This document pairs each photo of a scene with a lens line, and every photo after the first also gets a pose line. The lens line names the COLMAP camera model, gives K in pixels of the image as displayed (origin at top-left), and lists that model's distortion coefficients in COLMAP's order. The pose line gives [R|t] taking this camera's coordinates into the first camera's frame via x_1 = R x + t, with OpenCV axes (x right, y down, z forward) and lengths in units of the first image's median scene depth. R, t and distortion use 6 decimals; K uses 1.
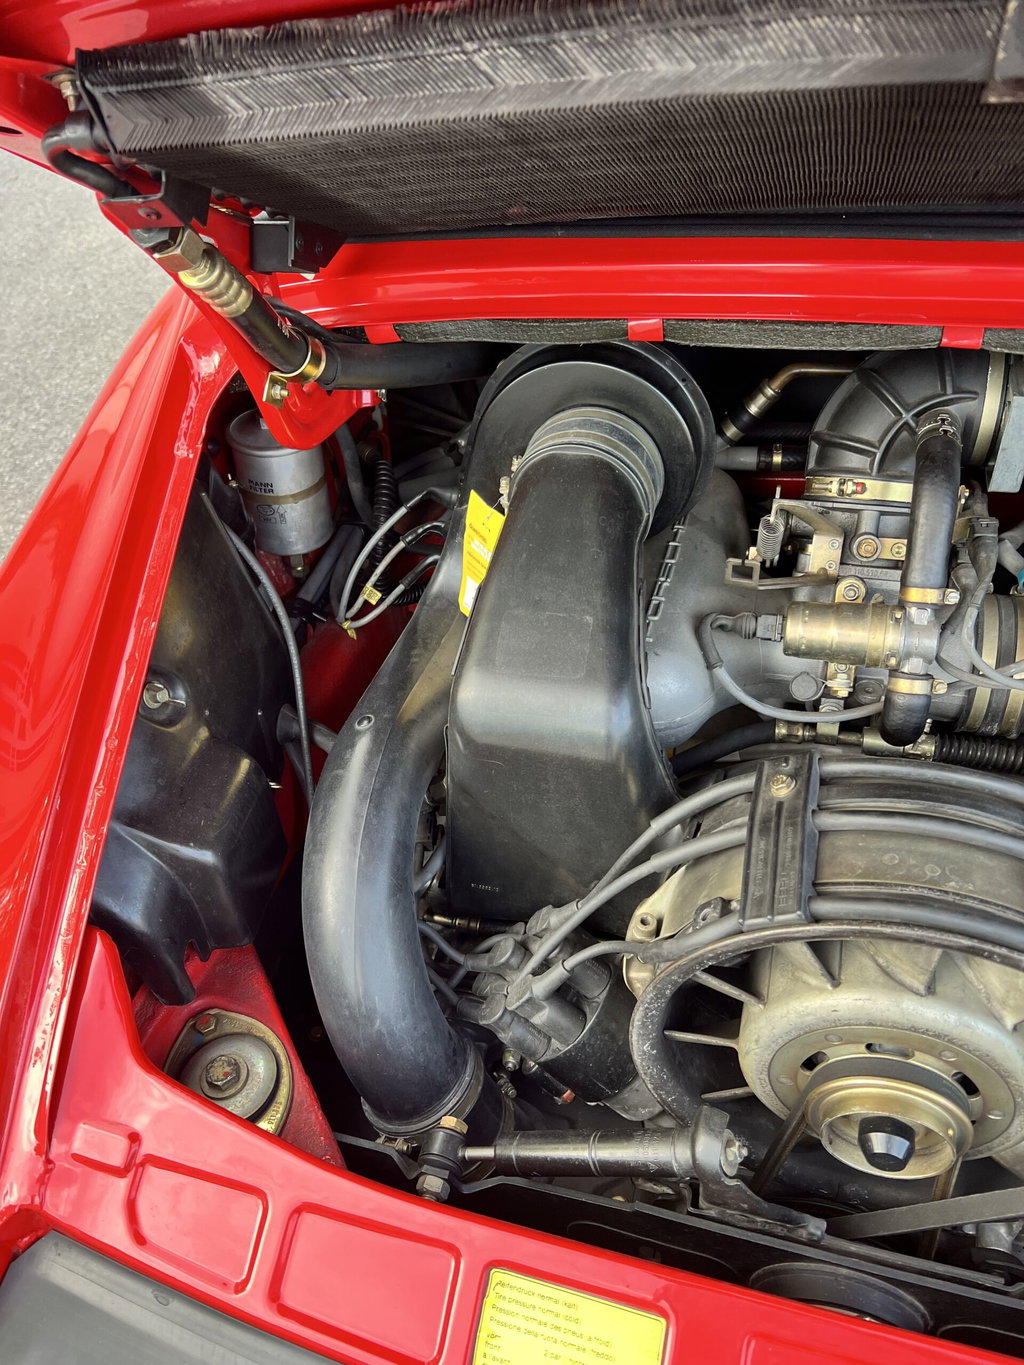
lens RADIAL K [[1026.5, 0, 504.7], [0, 1026.5, 680.1], [0, 0, 1]] dist [0.057193, -0.068809]
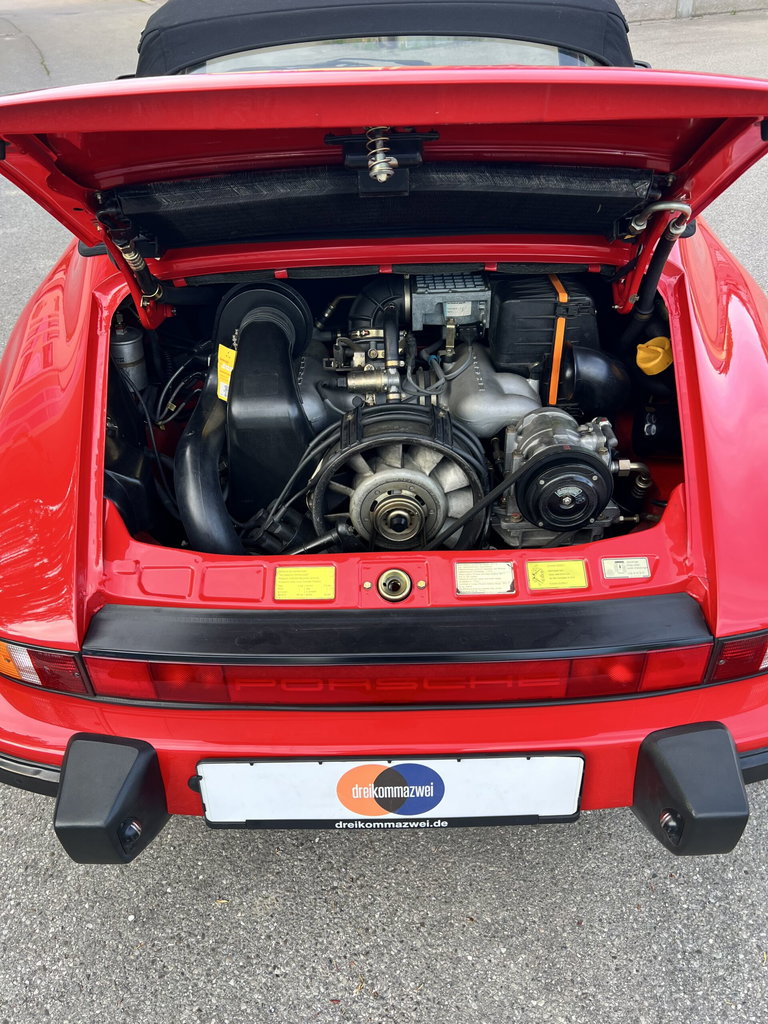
lens RADIAL K [[770.0, 0, 378.5], [0, 770.0, 510.2], [0, 0, 1]] dist [0.057193, -0.068809]
pose [[0.959275, -0.119258, 0.256063, -0.203404], [0.148970, 0.983783, -0.099894, 0.486582], [-0.239997, 0.133972, 0.961485, -0.899802]]
